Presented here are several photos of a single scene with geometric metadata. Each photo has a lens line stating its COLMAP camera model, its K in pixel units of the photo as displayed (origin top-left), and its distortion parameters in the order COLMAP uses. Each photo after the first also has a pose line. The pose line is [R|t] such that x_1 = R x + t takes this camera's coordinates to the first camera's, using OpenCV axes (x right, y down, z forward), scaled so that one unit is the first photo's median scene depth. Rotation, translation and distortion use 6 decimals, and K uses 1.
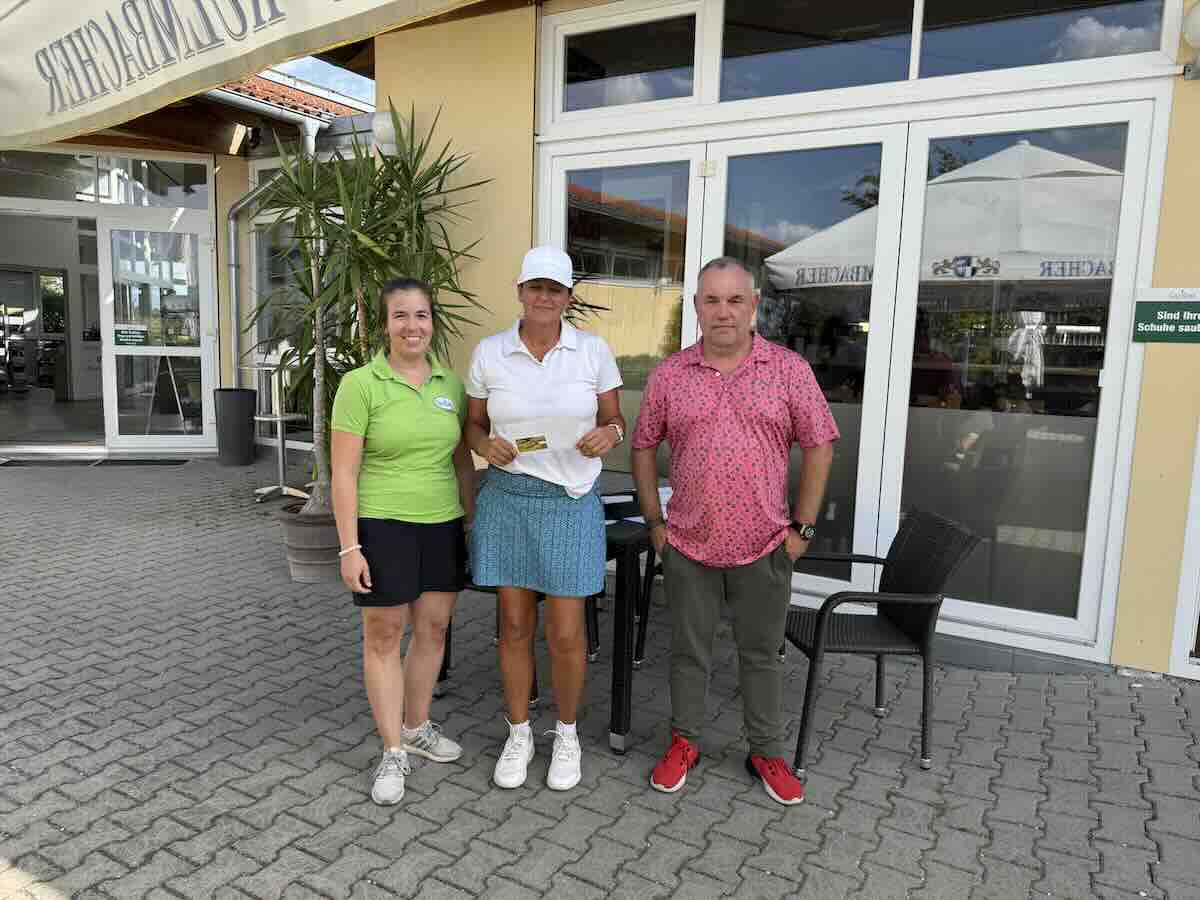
lens RADIAL K [[848.5, 0, 593.3], [0, 848.5, 448.7], [0, 0, 1]] dist [0.008895, -0.015080]
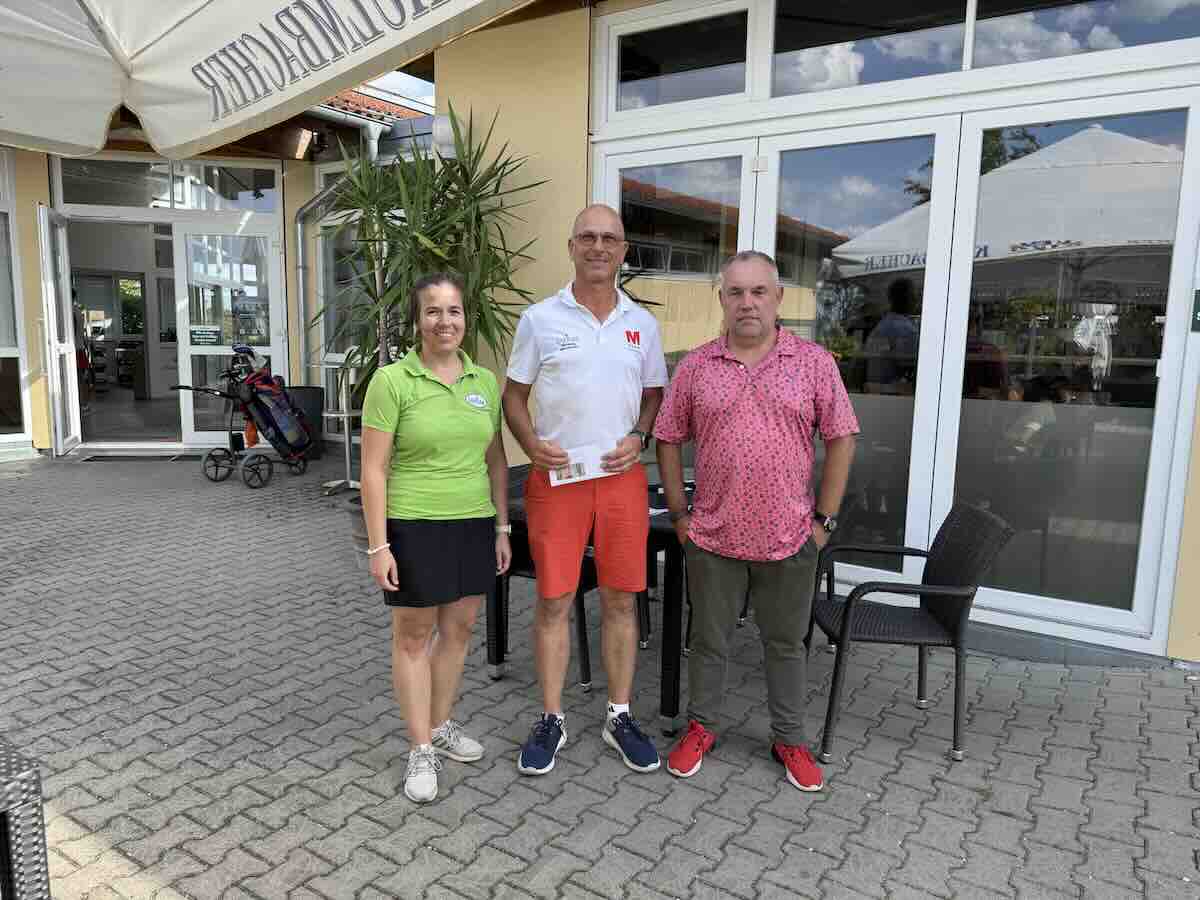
lens RADIAL K [[848.5, 0, 603.2], [0, 848.5, 454.7], [0, 0, 1]] dist [0.008895, -0.015080]
pose [[0.998209, -0.002030, -0.059783, 0.010996], [0.002724, 0.999930, 0.011526, 0.004146], [0.059756, -0.011668, 0.998145, -0.027119]]
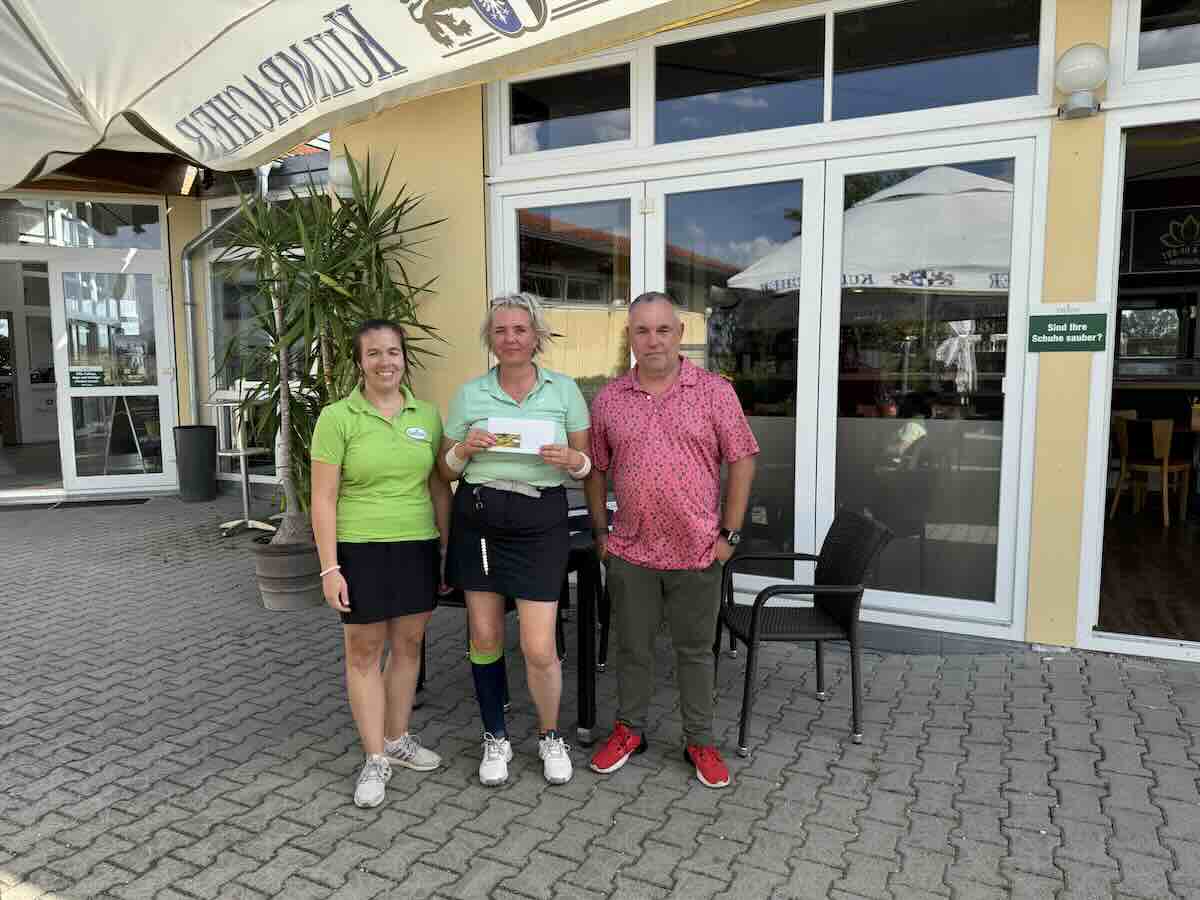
lens RADIAL K [[848.5, 0, 606.1], [0, 848.5, 454.2], [0, 0, 1]] dist [0.008895, -0.015080]
pose [[0.997258, -0.042971, 0.060253, 0.005045], [0.044028, 0.998897, -0.016341, 0.002680], [-0.059485, 0.018949, 0.998049, -0.081103]]
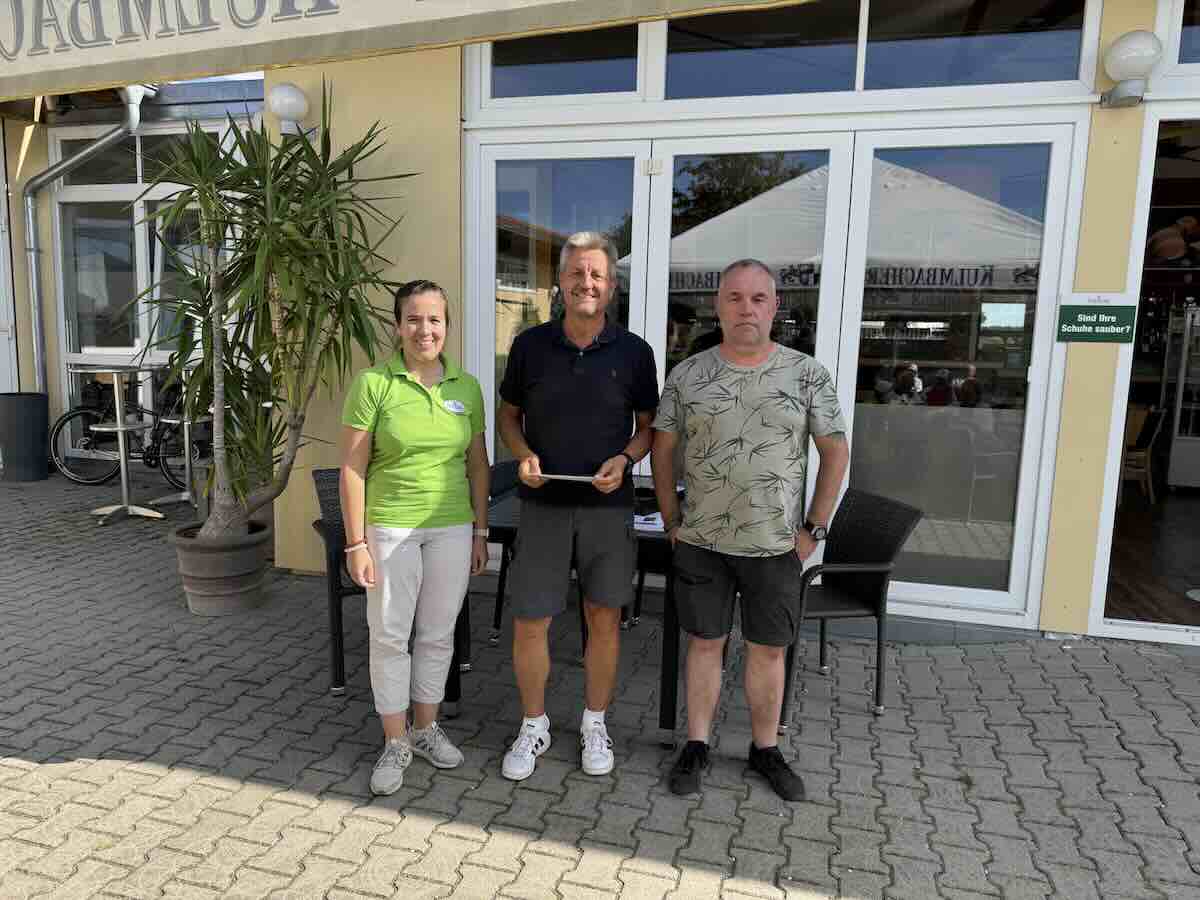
lens RADIAL K [[848.5, 0, 603.5], [0, 848.5, 454.9], [0, 0, 1]] dist [0.008895, -0.015080]
pose [[0.967758, -0.037760, 0.249034, -0.215605], [0.033527, 0.999213, 0.021220, -0.019700], [-0.249639, -0.012187, 0.968262, 0.063277]]
